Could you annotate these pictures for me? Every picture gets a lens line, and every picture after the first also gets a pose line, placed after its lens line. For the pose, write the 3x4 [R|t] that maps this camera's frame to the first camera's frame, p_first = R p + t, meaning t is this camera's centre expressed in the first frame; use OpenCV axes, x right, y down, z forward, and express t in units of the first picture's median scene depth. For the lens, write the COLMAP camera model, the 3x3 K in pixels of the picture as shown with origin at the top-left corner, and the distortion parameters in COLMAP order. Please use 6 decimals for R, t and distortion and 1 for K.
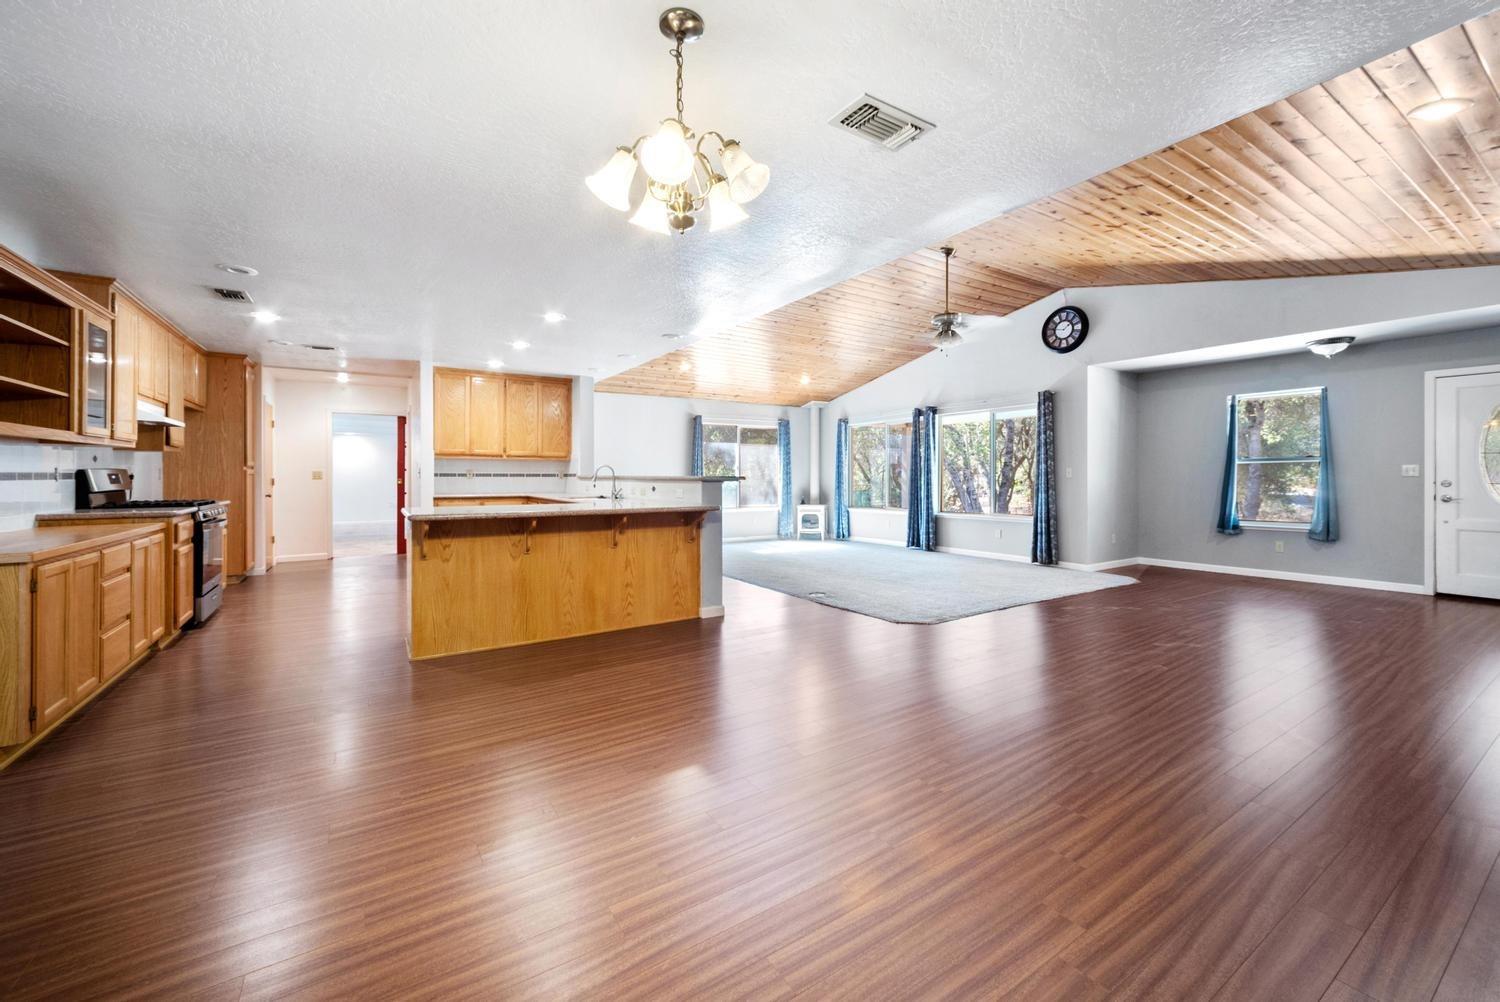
lens RADIAL K [[597.5, 0, 746.5], [0, 597.5, 477.1], [0, 0, 1]] dist [0.007168, -0.000145]
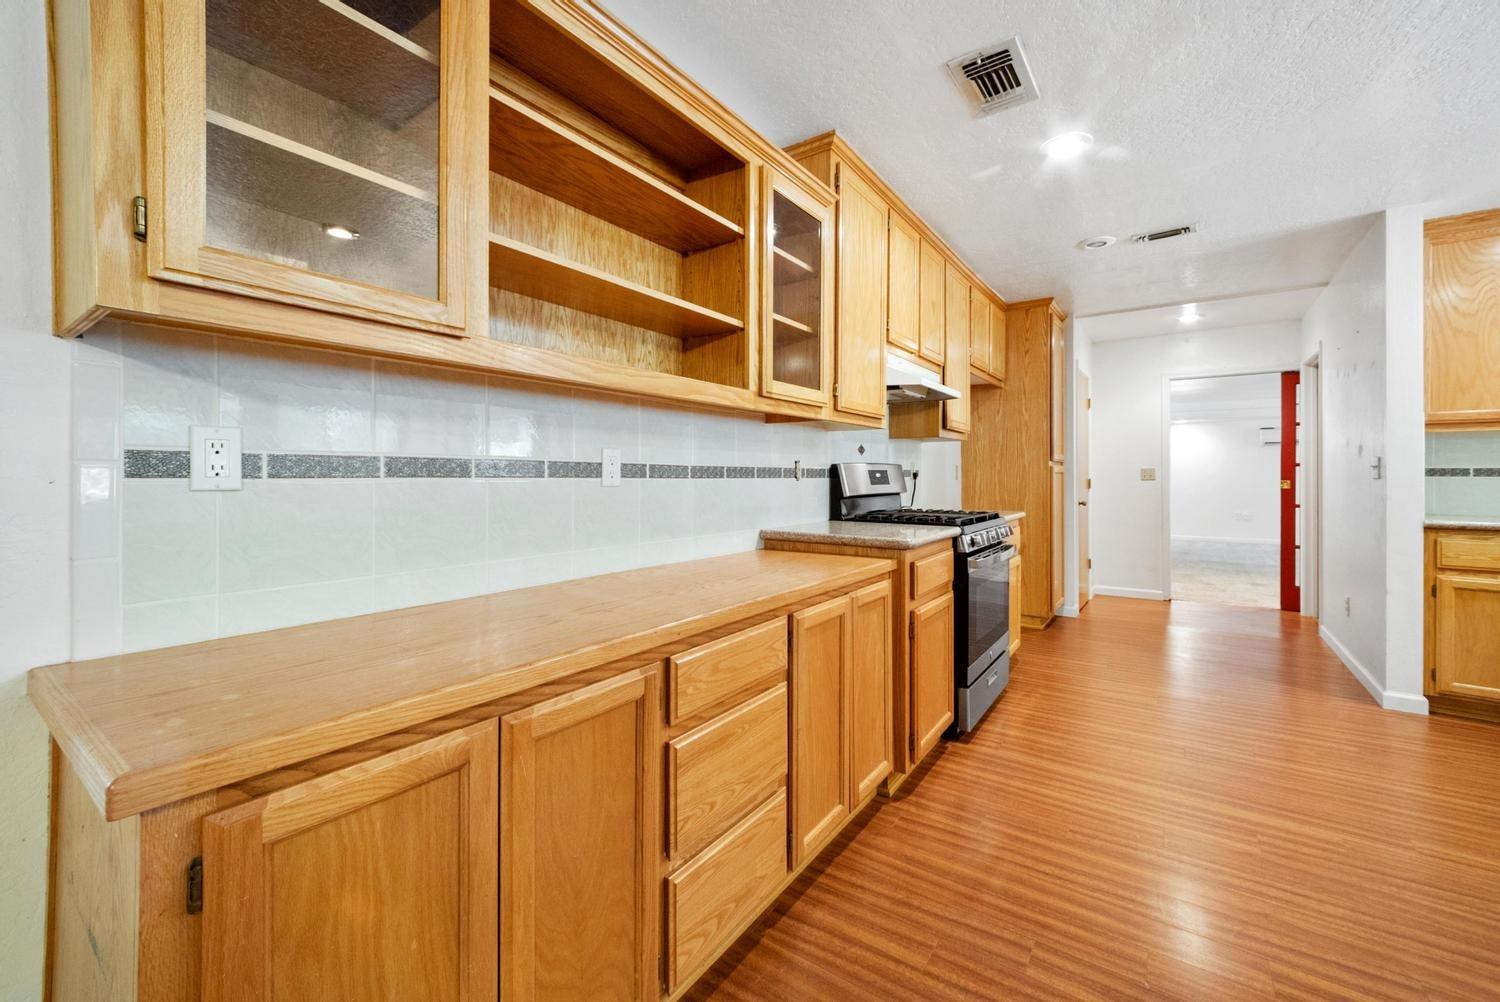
lens RADIAL K [[597.5, 0, 746.5], [0, 597.5, 477.1], [0, 0, 1]] dist [0.007168, -0.000145]
pose [[0.366601, 0.000115, -0.930378, -0.279714], [-0.002686, 0.999996, -0.000935, 0.002003], [0.930374, 0.002841, 0.366600, 0.365334]]
